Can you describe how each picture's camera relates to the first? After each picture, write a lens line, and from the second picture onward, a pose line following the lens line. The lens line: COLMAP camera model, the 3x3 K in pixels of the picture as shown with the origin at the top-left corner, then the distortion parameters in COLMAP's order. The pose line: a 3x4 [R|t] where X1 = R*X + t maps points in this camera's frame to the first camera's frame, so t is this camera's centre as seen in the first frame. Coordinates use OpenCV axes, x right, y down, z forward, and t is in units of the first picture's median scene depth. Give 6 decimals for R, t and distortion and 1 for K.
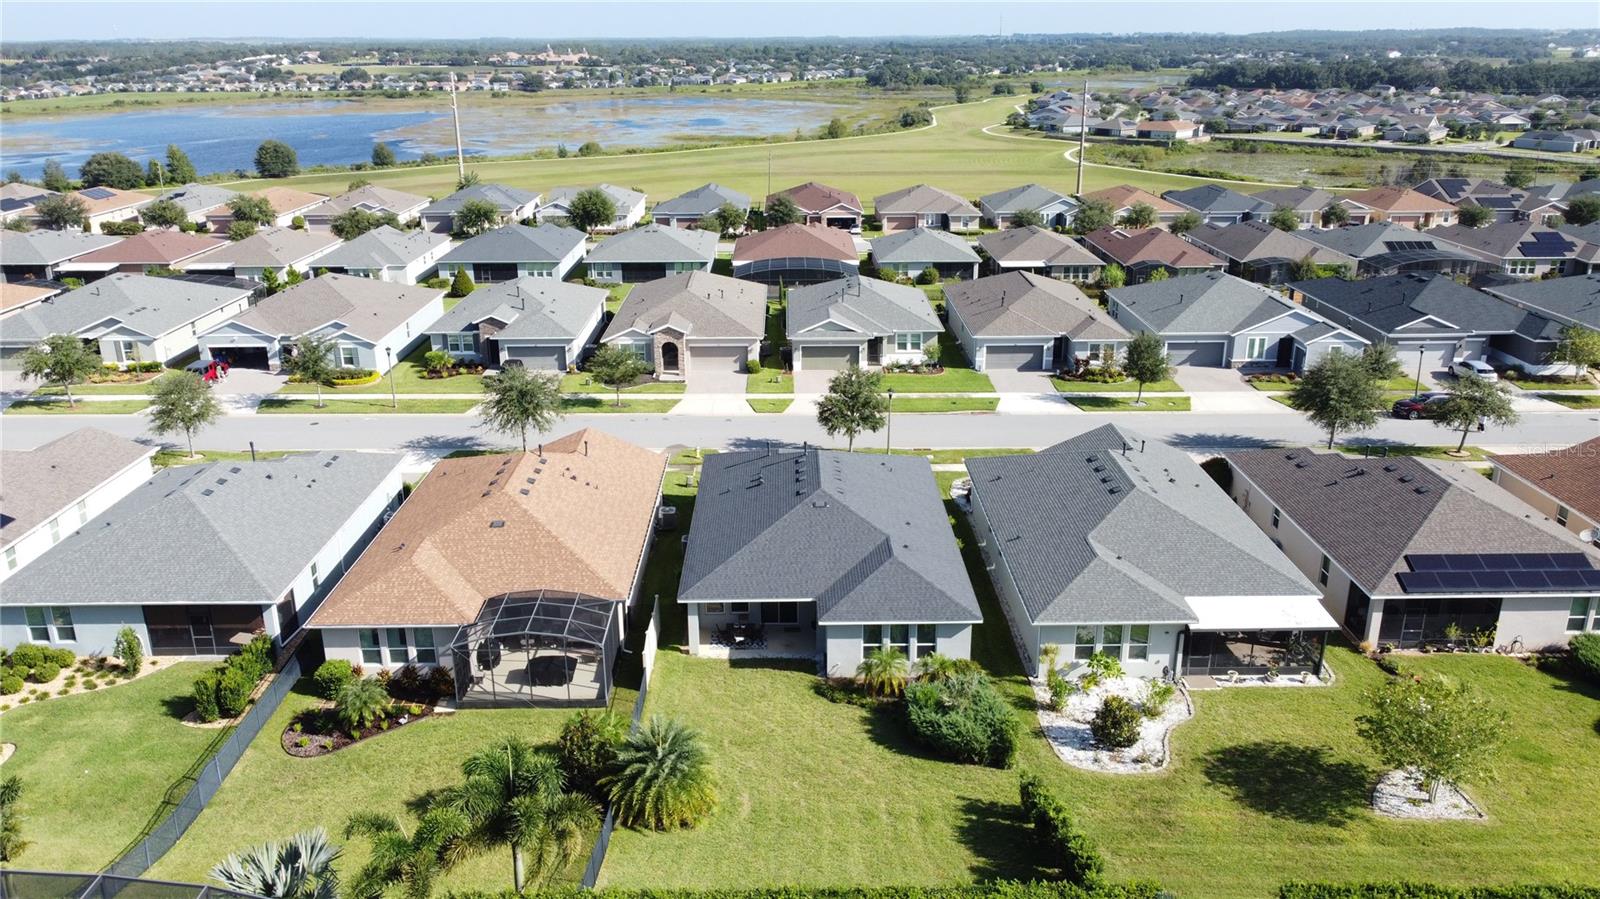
lens RADIAL K [[1209.2, 0, 799.6], [0, 1209.2, 446.4], [0, 0, 1]] dist [0.006199, -0.012972]
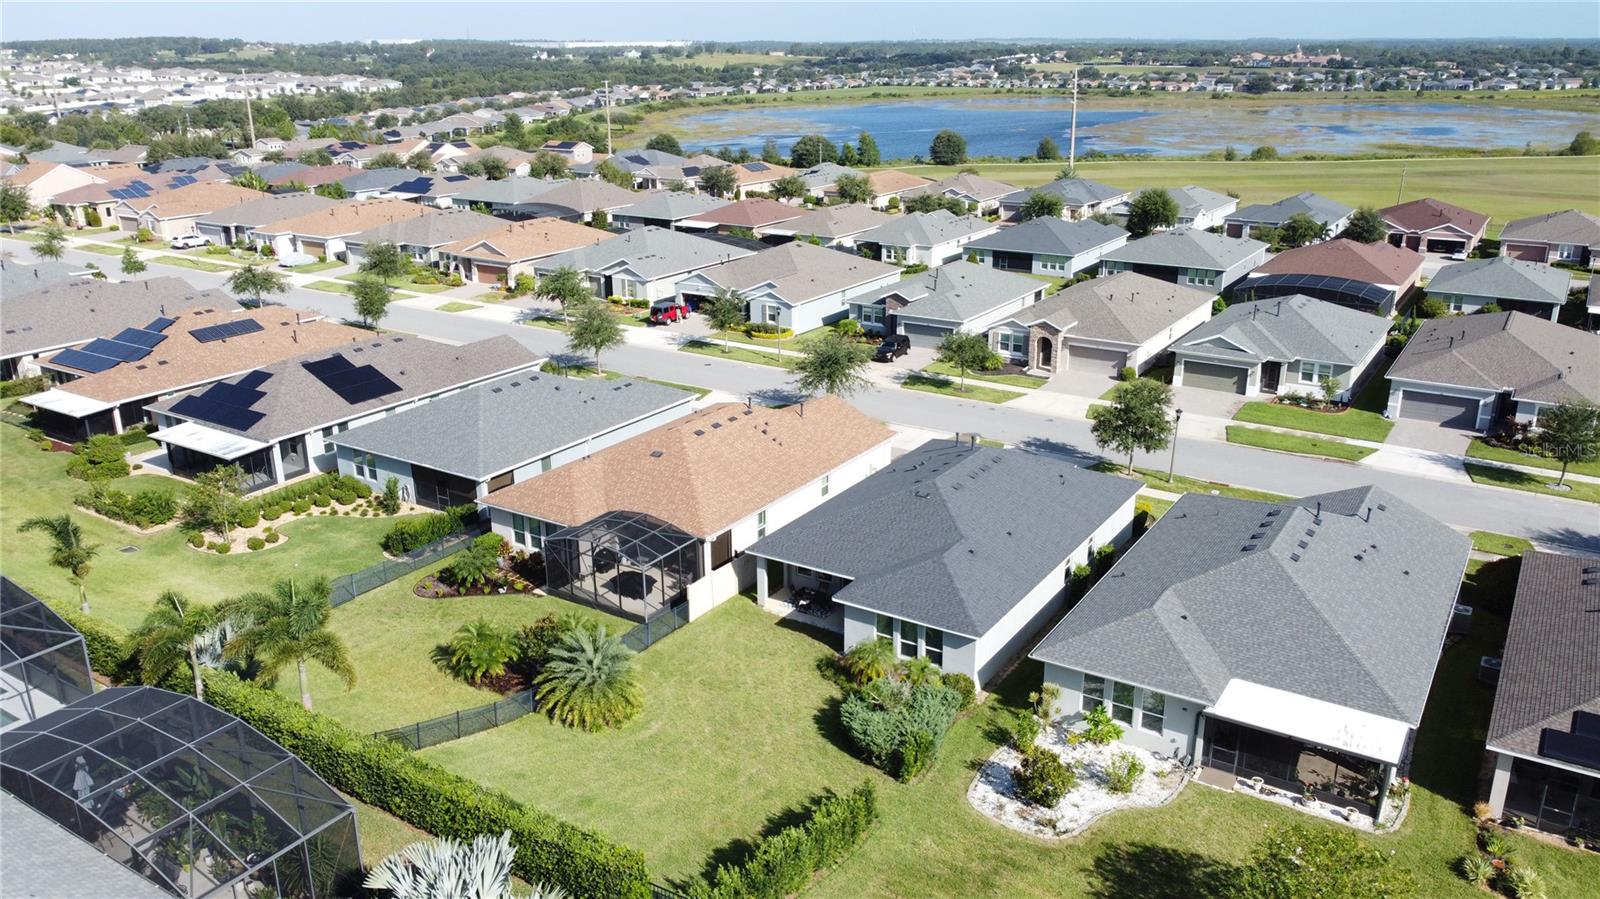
lens RADIAL K [[1209.2, 0, 798.4], [0, 1209.2, 450.0], [0, 0, 1]] dist [0.006199, -0.012972]
pose [[0.833317, 0.176251, -0.523945, 0.280215], [-0.175209, 0.983154, 0.052062, -0.013250], [0.524295, 0.048415, 0.850160, 0.068025]]
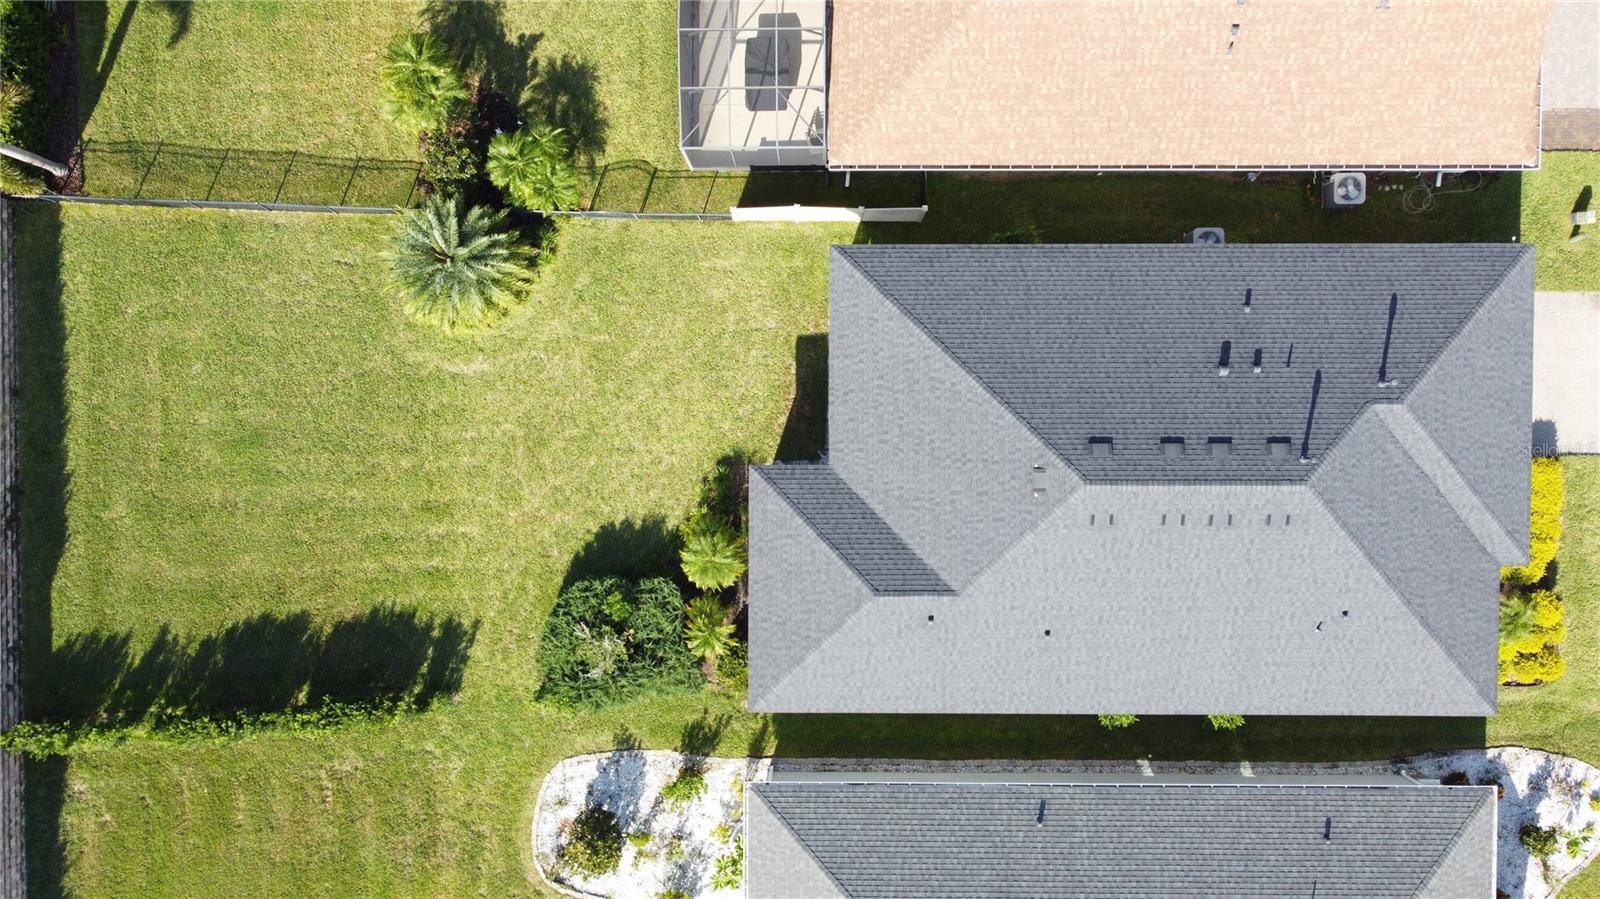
lens RADIAL K [[1209.2, 0, 795.0], [0, 1209.2, 451.8], [0, 0, 1]] dist [0.006199, -0.012972]
pose [[-0.012176, 0.999473, 0.030102, -0.006816], [-0.305252, -0.032383, 0.951721, -0.278344], [0.952194, 0.002399, 0.305485, 0.460494]]
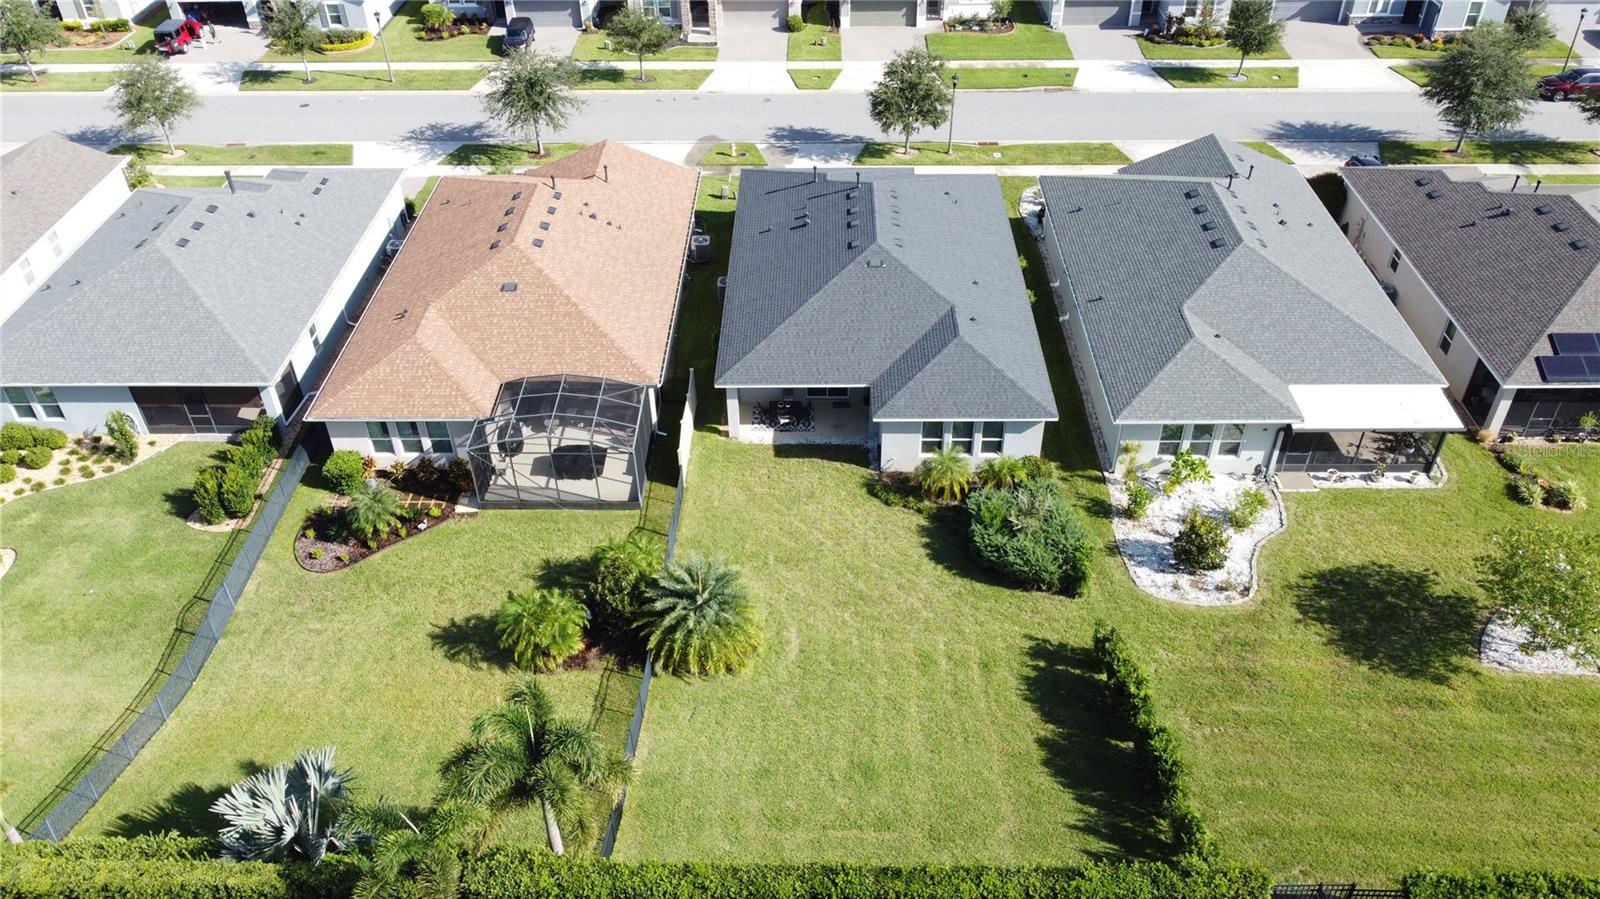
lens RADIAL K [[1209.2, 0, 799.9], [0, 1209.2, 446.3], [0, 0, 1]] dist [0.006199, -0.012972]
pose [[0.999519, 0.009353, -0.029572, -0.006595], [0.000911, 0.944186, 0.329410, -0.072701], [0.031002, -0.329279, 0.943724, 0.083544]]
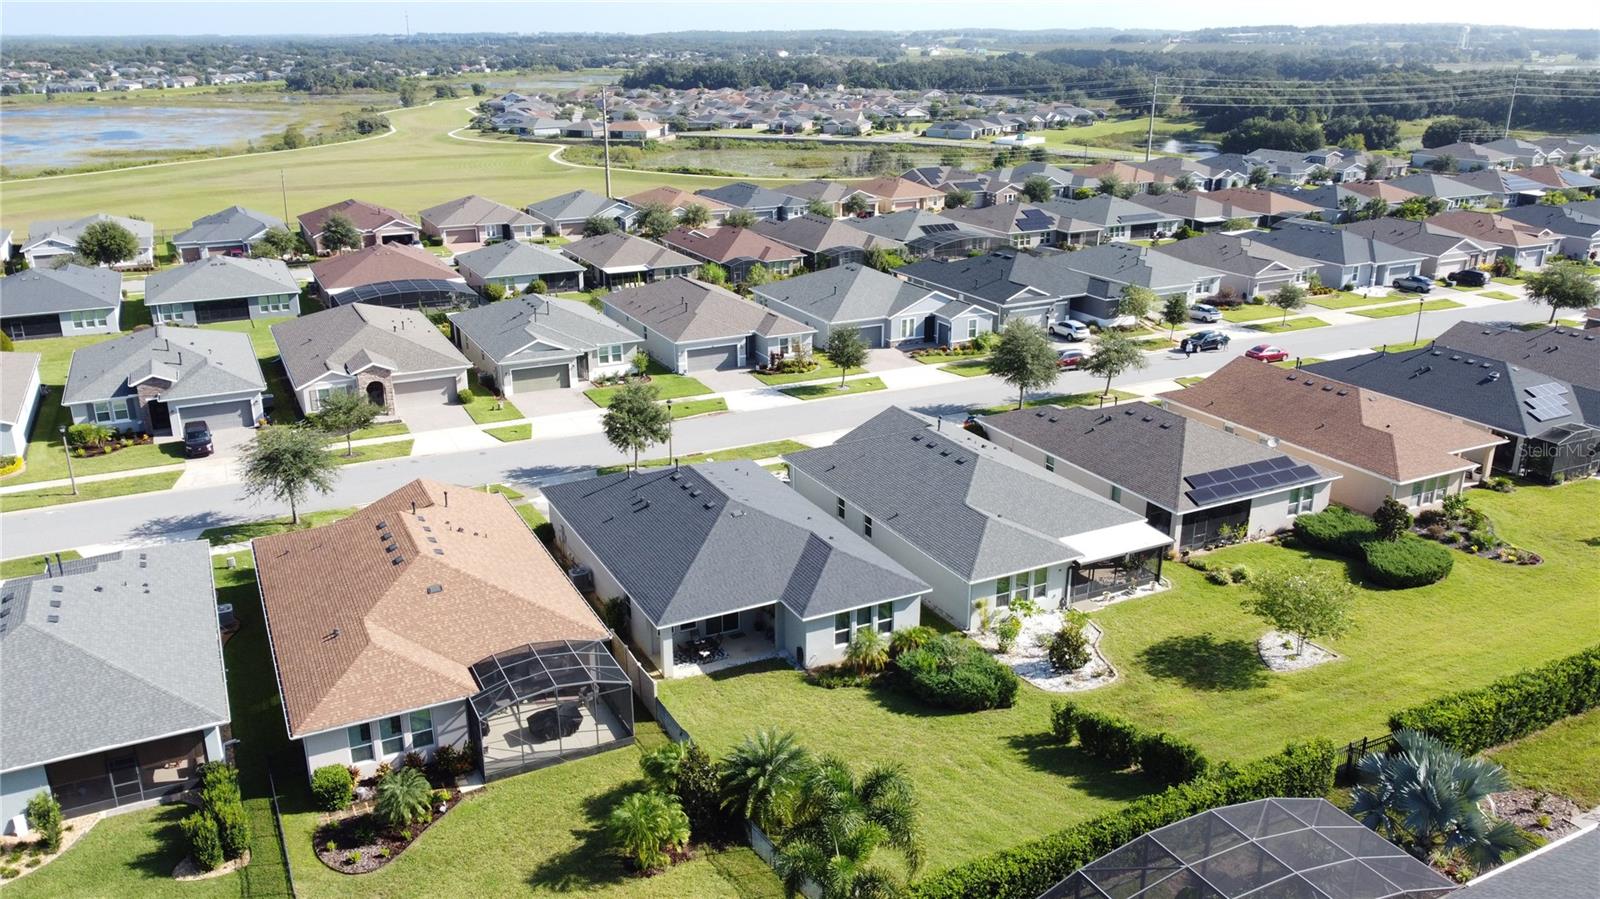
lens RADIAL K [[1209.2, 0, 797.2], [0, 1209.2, 445.1], [0, 0, 1]] dist [0.006199, -0.012972]
pose [[0.896920, -0.137847, 0.420157, -0.234410], [0.138001, 0.989971, 0.030200, -0.022650], [-0.420107, 0.030895, 0.906949, 0.014531]]
